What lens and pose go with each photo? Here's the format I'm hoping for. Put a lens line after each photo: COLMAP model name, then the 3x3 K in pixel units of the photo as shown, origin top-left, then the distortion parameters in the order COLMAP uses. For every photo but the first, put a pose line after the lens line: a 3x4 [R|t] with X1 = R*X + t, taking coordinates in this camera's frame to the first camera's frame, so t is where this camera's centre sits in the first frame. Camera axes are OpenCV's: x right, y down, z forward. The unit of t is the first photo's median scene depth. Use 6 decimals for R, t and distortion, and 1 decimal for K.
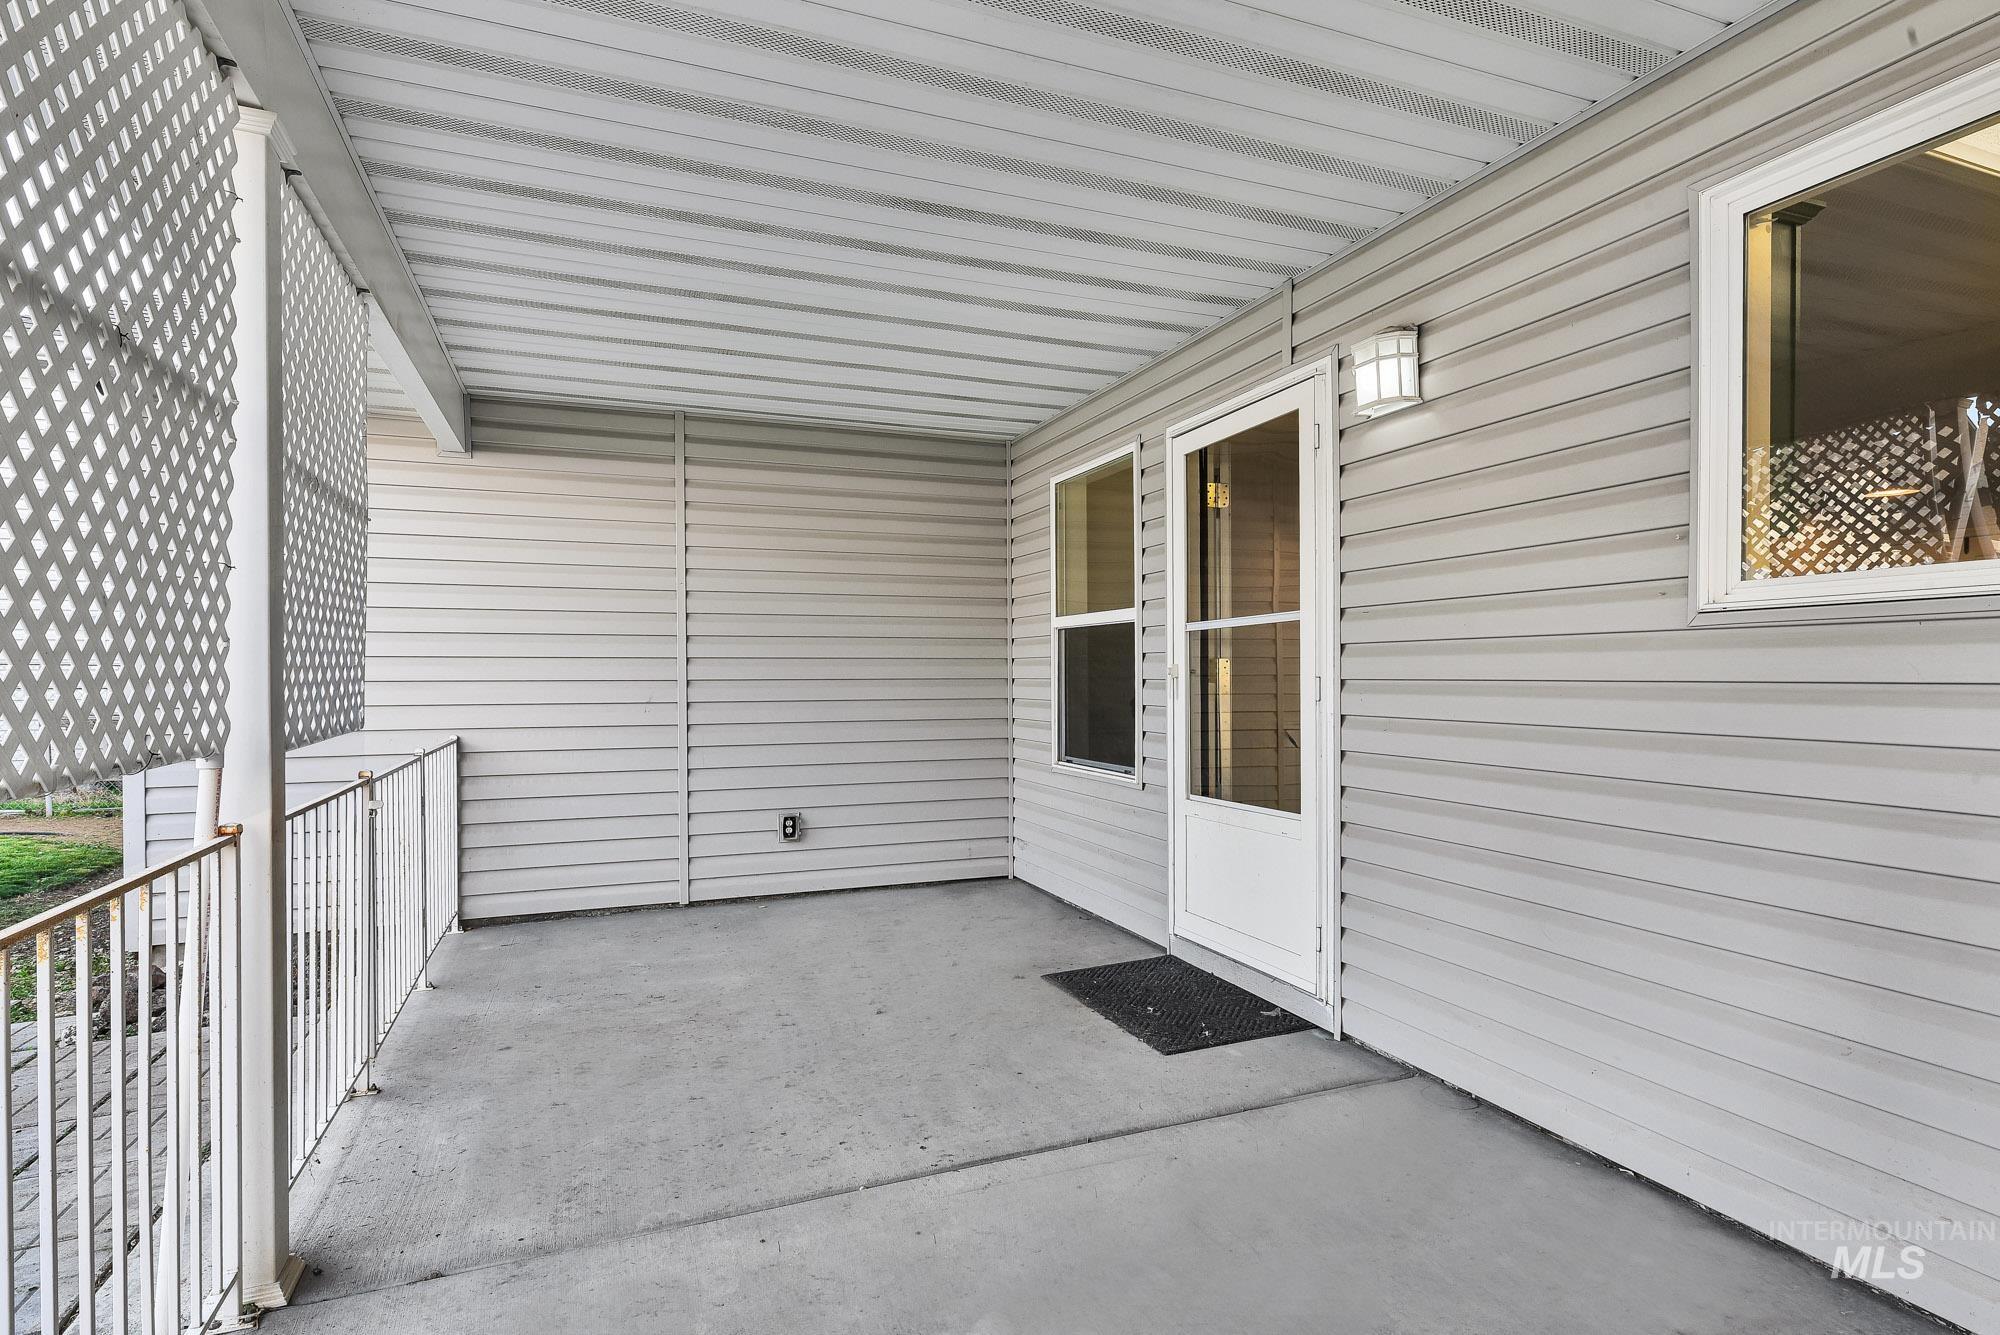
lens RADIAL K [[1018.3, 0, 1001.6], [0, 1018.3, 682.3], [0, 0, 1]] dist [-0.002057, -0.000148]
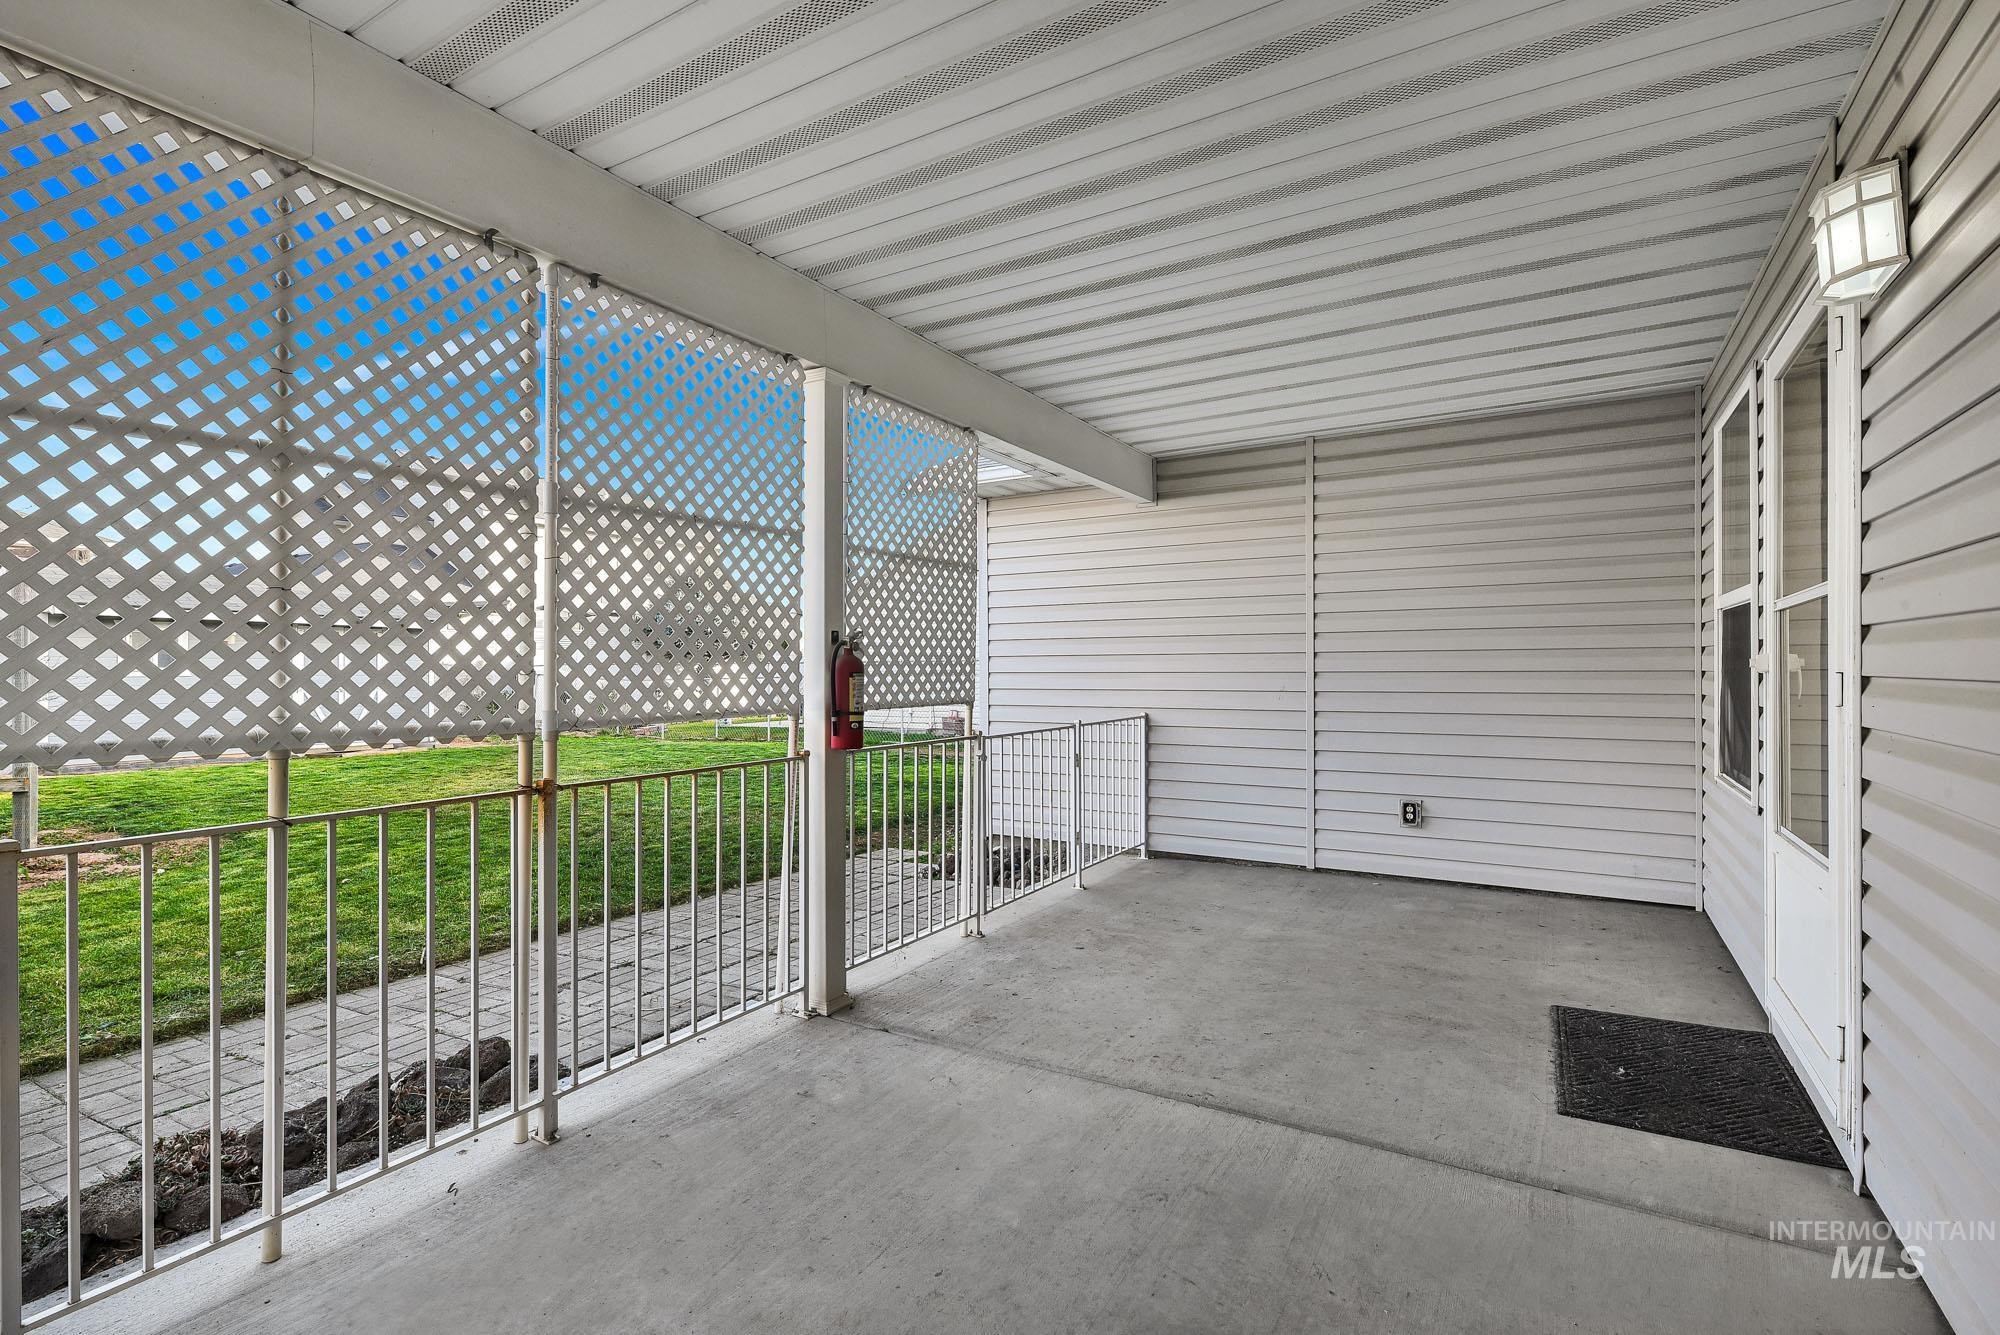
lens RADIAL K [[938.6, 0, 995.5], [0, 938.6, 661.4], [0, 0, 1]] dist [0.005982, 0.000495]
pose [[0.597424, -0.005735, -0.801905, 0.349970], [-0.001874, 0.999962, -0.008548, -0.004609], [0.801924, 0.006609, 0.597390, 0.096567]]
